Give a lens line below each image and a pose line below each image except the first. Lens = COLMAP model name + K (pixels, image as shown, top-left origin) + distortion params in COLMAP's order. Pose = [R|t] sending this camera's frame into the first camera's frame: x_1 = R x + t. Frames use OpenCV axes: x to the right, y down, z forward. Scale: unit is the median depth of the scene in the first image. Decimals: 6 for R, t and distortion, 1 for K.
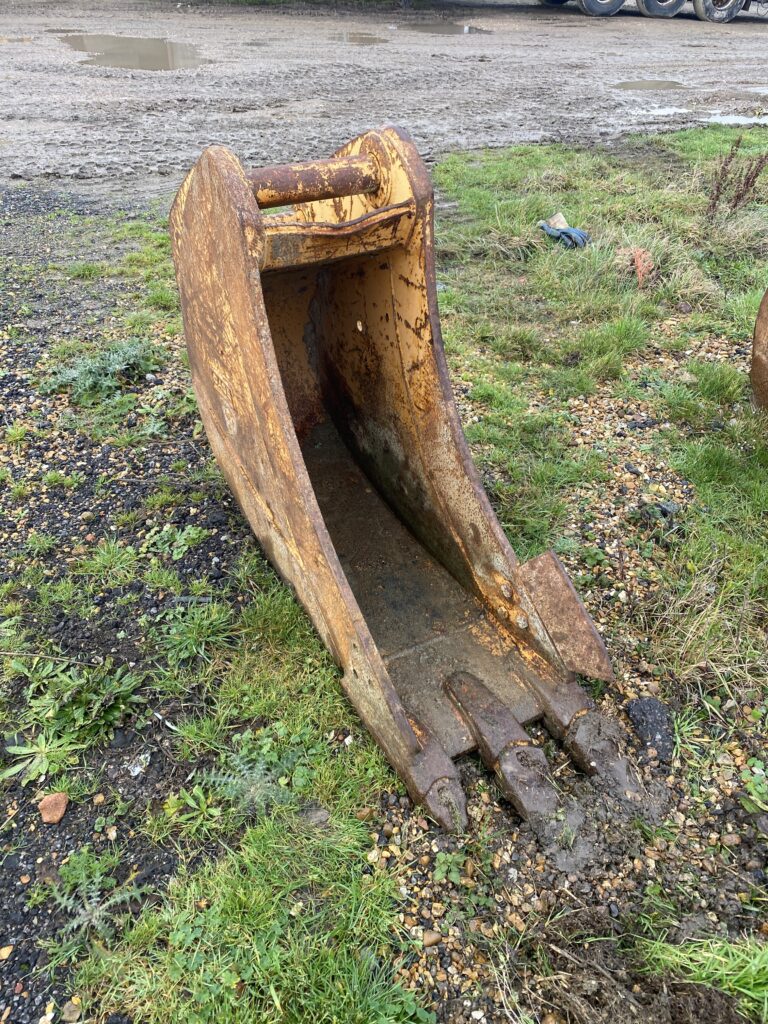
lens RADIAL K [[782.0, 0, 384.0], [0, 782.0, 512.0], [0, 0, 1]] dist [0.007676, 0.004218]
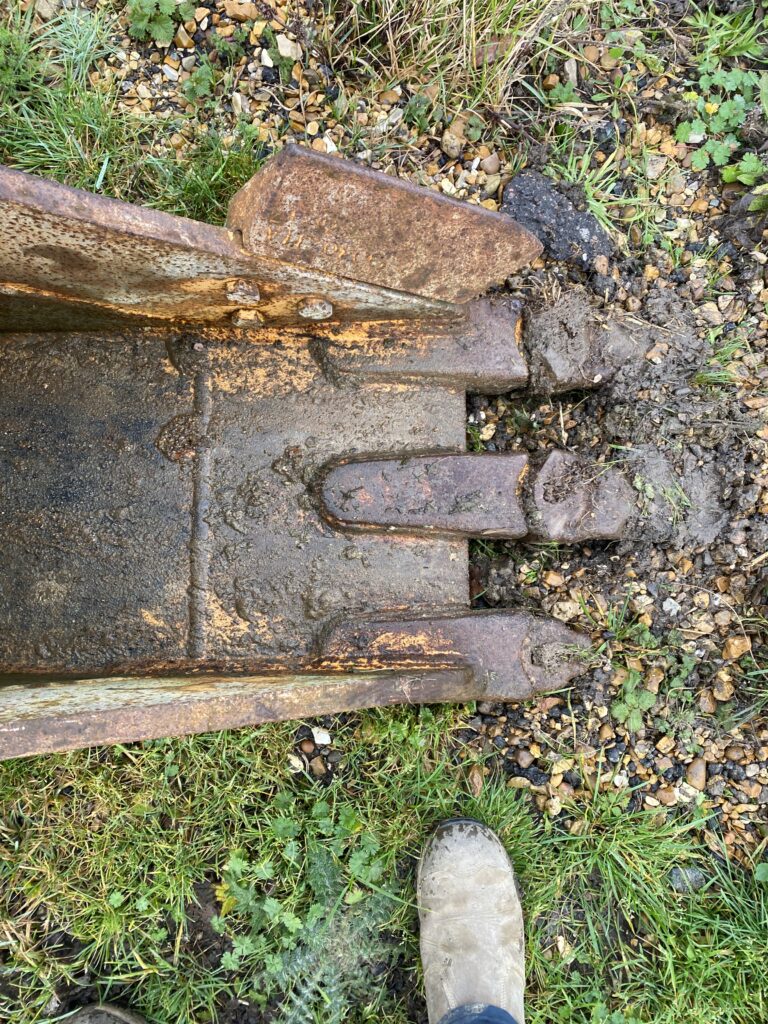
lens RADIAL K [[782.0, 0, 384.0], [0, 782.0, 512.0], [0, 0, 1]] dist [0.007676, 0.004218]
pose [[0.465125, -0.878446, 0.109506, 0.045437], [0.503405, 0.364221, 0.783534, -0.139877], [-0.728177, -0.309315, 0.611622, 0.657886]]
